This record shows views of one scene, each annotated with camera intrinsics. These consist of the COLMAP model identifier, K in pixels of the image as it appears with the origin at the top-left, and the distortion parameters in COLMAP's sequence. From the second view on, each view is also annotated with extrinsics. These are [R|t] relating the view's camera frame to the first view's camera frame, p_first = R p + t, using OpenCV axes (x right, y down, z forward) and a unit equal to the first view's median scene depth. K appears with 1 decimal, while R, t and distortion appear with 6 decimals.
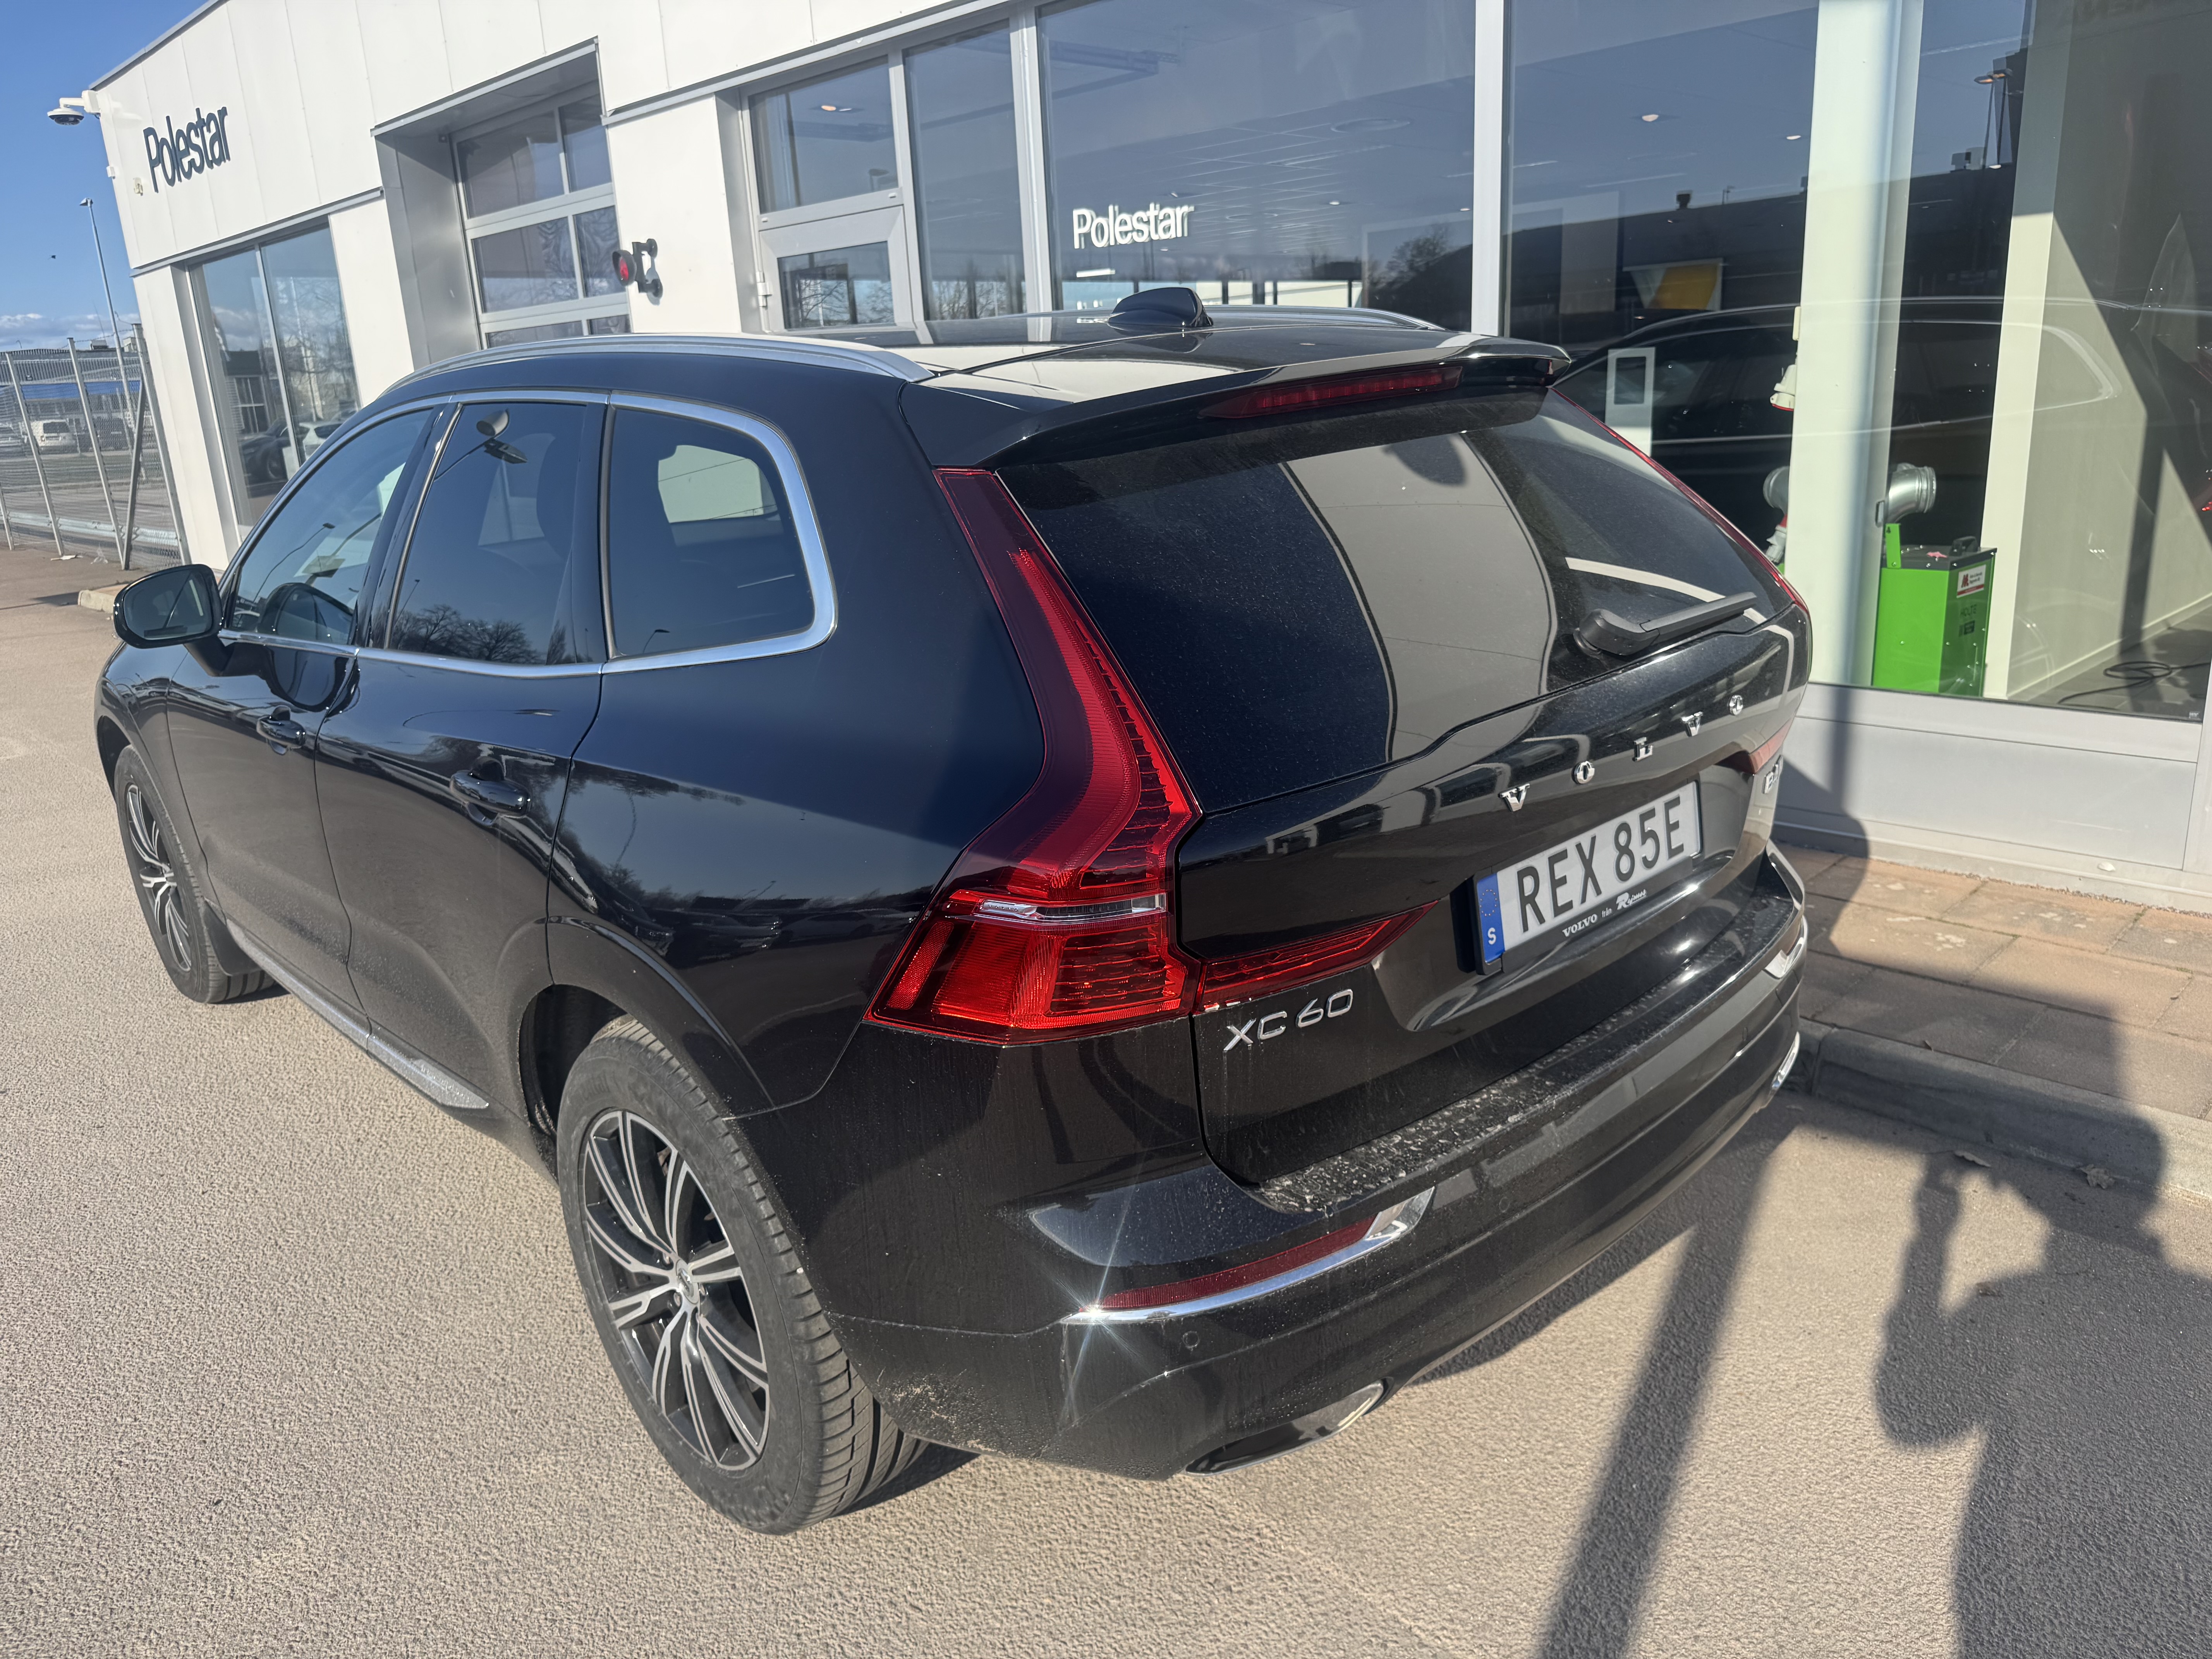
lens RADIAL K [[1556.0, 0, 1124.9], [0, 1556.0, 826.6], [0, 0, 1]] dist [0.008272, -0.015975]
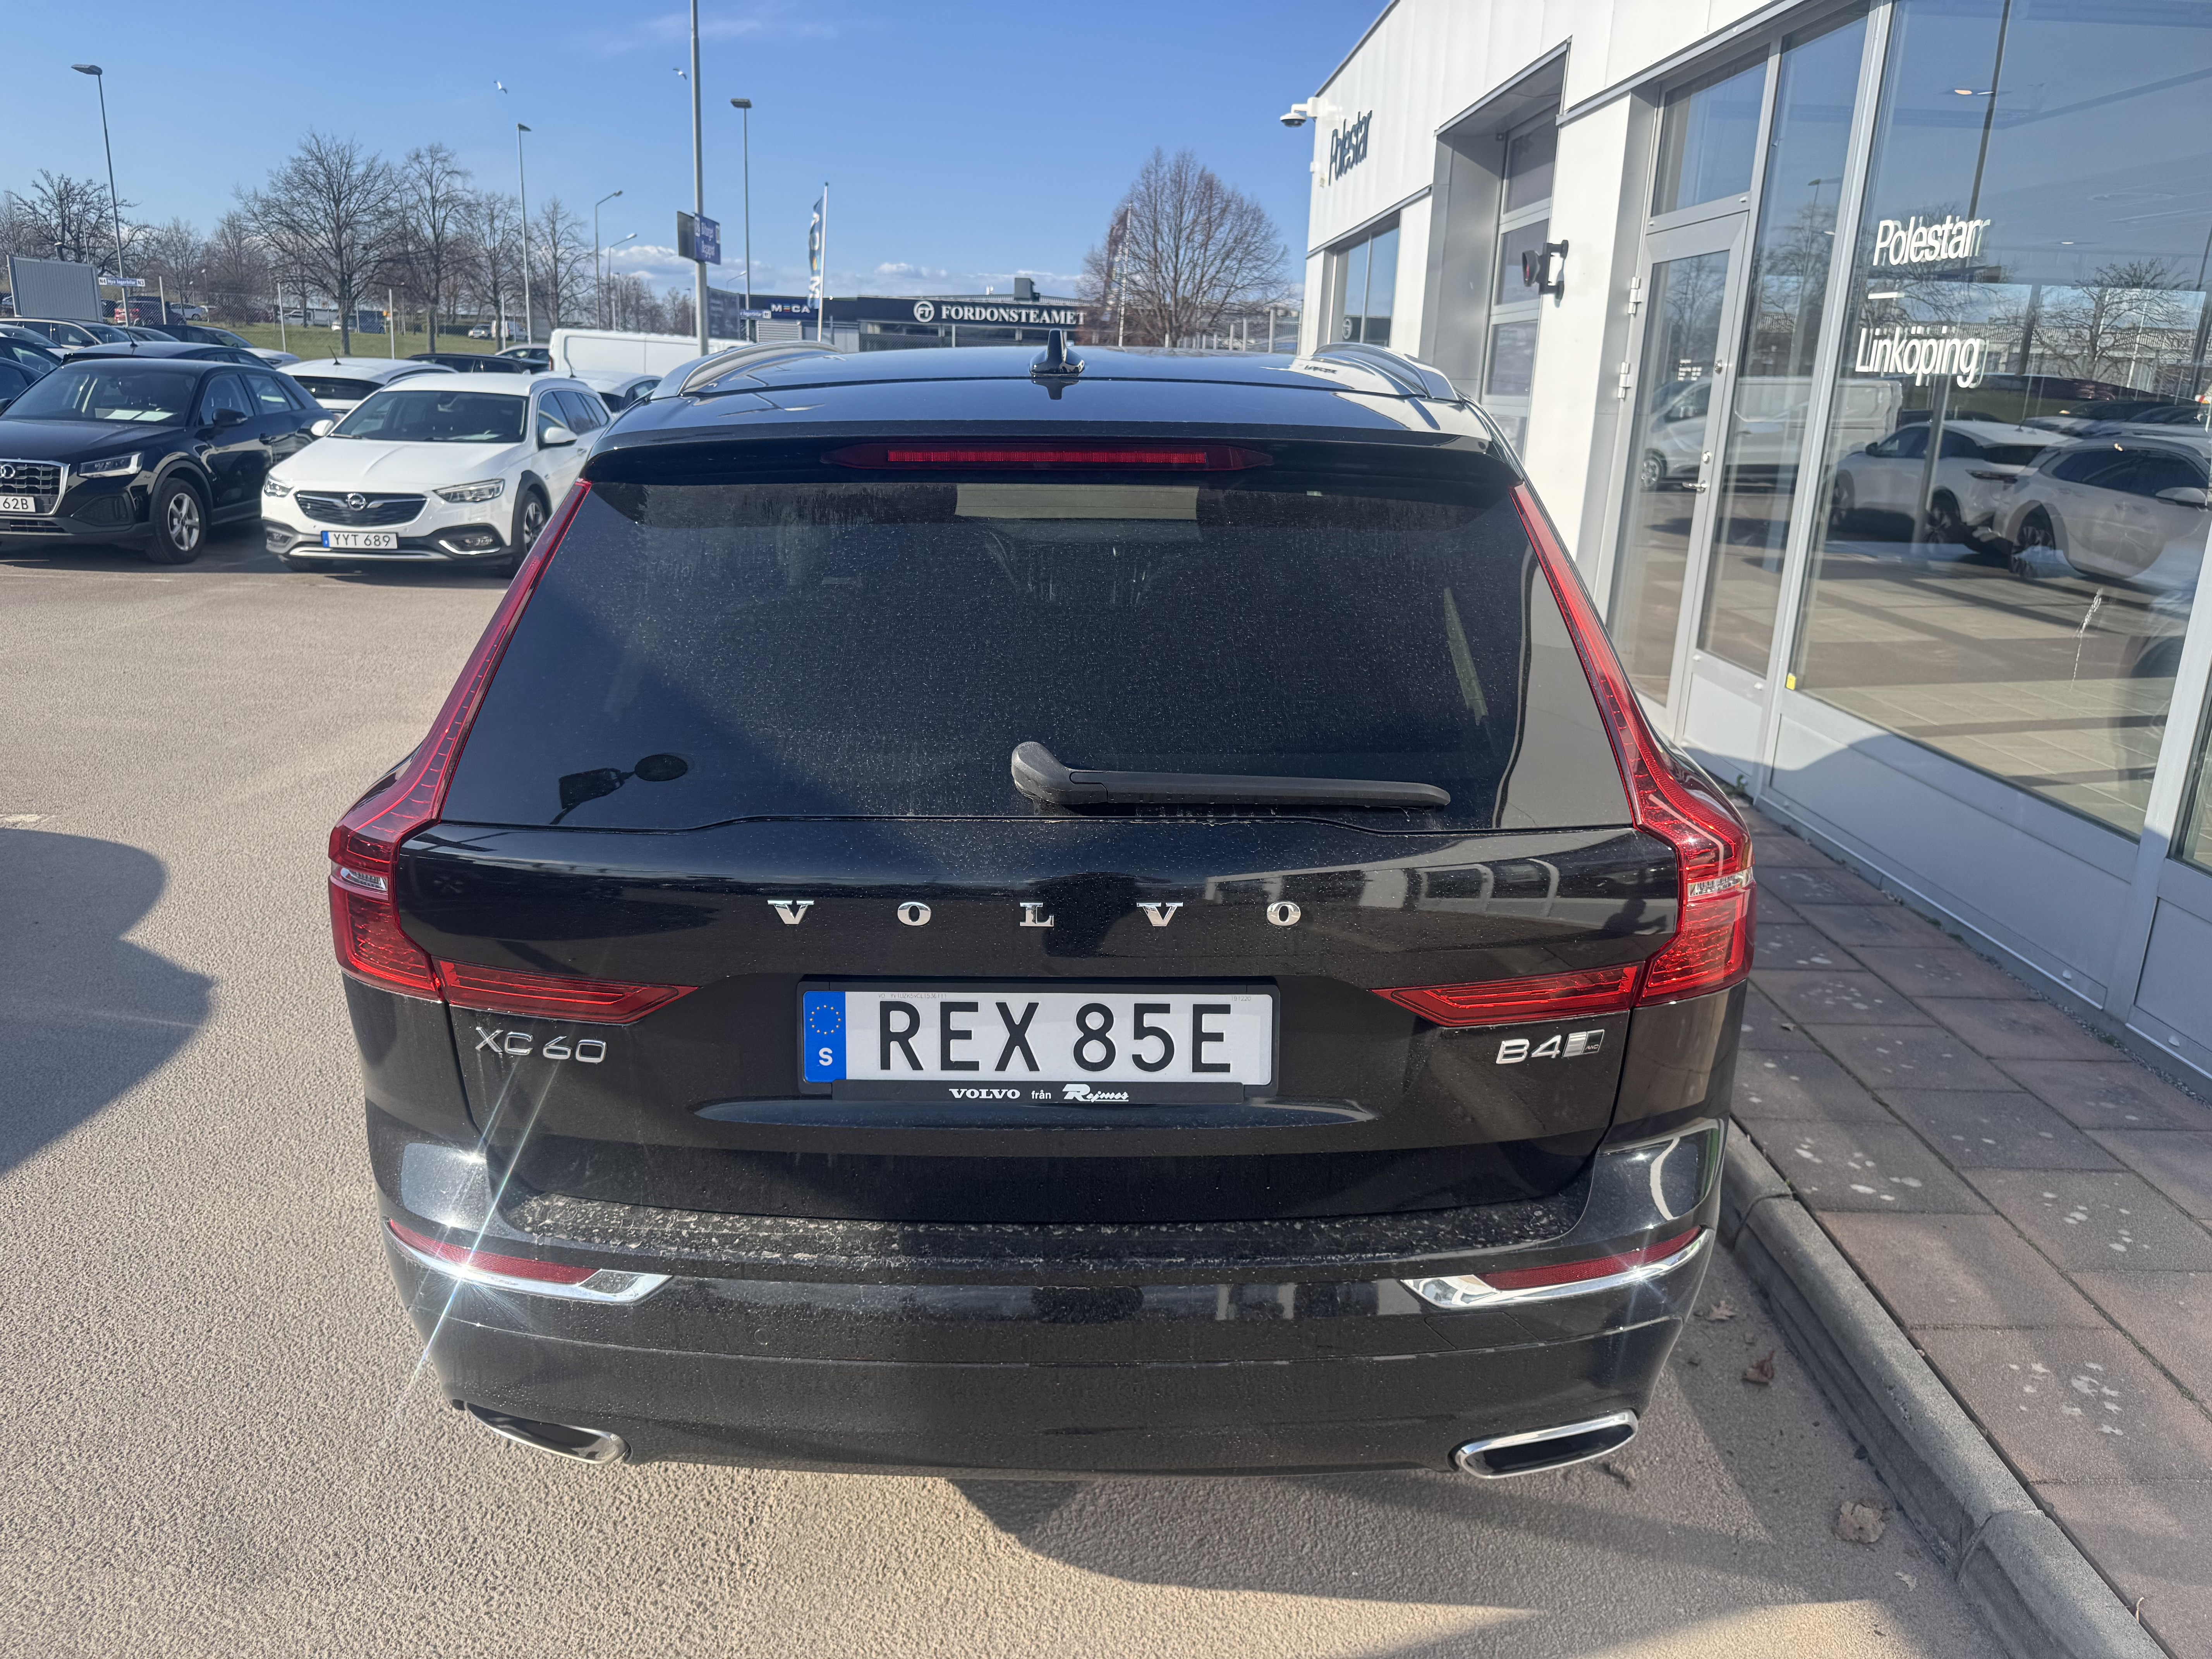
lens RADIAL K [[1556.0, 0, 1116.0], [0, 1556.0, 828.6], [0, 0, 1]] dist [0.008272, -0.015975]
pose [[0.733712, 0.259294, -0.628039, 0.290410], [-0.253974, 0.961980, 0.100458, -0.062628], [0.630209, 0.085798, 0.771670, 0.125161]]
